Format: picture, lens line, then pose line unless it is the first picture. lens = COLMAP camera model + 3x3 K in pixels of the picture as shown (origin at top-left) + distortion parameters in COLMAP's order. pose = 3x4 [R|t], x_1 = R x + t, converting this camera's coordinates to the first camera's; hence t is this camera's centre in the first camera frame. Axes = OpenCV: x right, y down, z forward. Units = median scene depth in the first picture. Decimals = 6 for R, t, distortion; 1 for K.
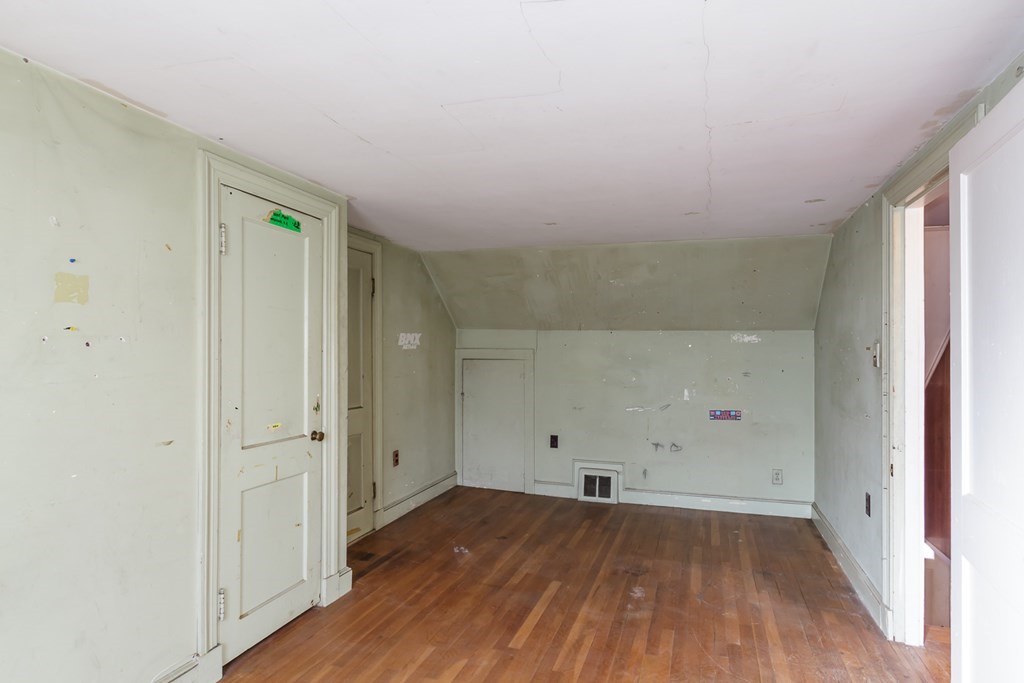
lens RADIAL K [[582.7, 0, 513.8], [0, 582.7, 347.3], [0, 0, 1]] dist [-0.005457, -0.004302]
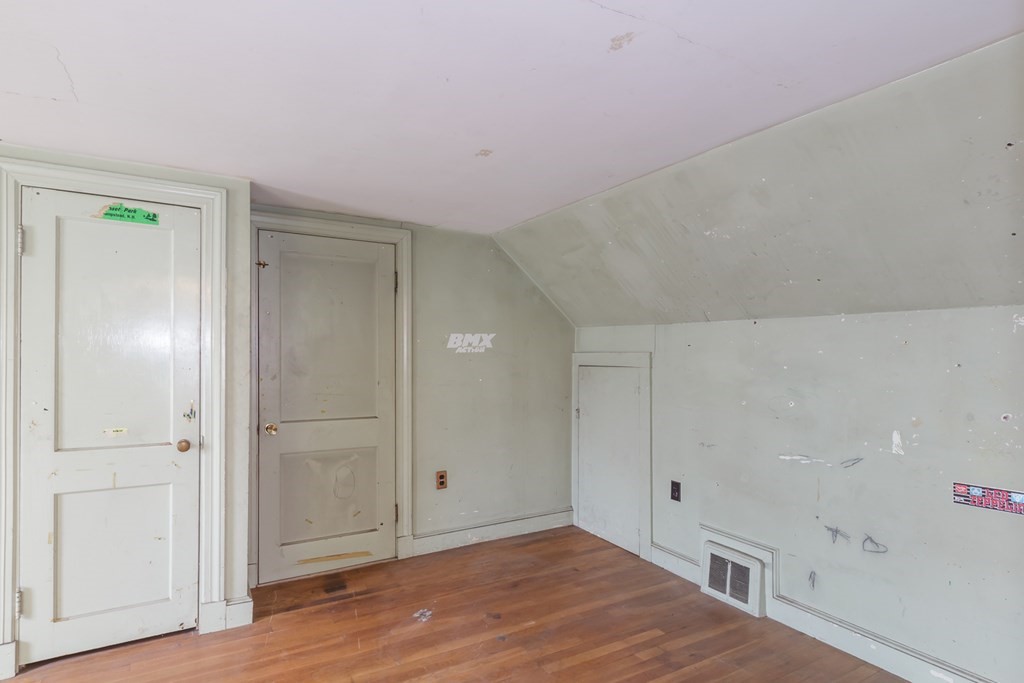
lens RADIAL K [[536.3, 0, 483.1], [0, 536.3, 359.0], [0, 0, 1]] dist [0.000967, -0.000898]
pose [[0.724337, 0.002260, -0.689443, 0.390035], [0.002312, 0.999981, 0.005706, 0.008510], [0.689443, -0.005727, 0.724318, 0.478422]]
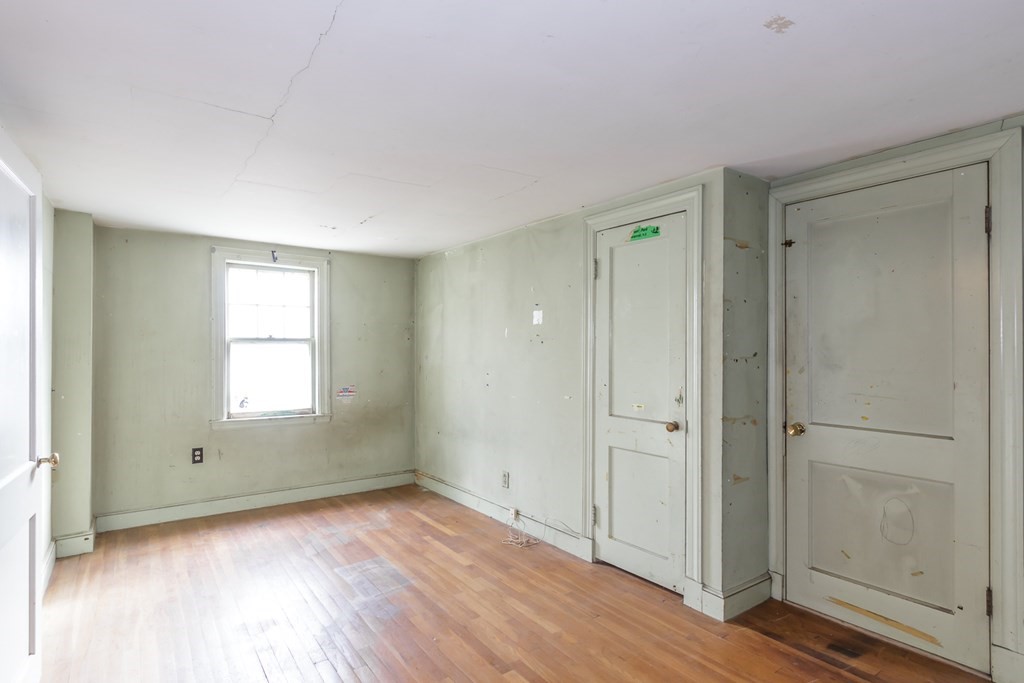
lens RADIAL K [[536.3, 0, 510.8], [0, 536.3, 347.3], [0, 0, 1]] dist [0.000967, -0.000898]
pose [[-0.597262, -0.005195, -0.802030, 0.394802], [0.005089, 0.999934, -0.010266, 0.014261], [0.802030, -0.010213, -0.597196, 0.894144]]
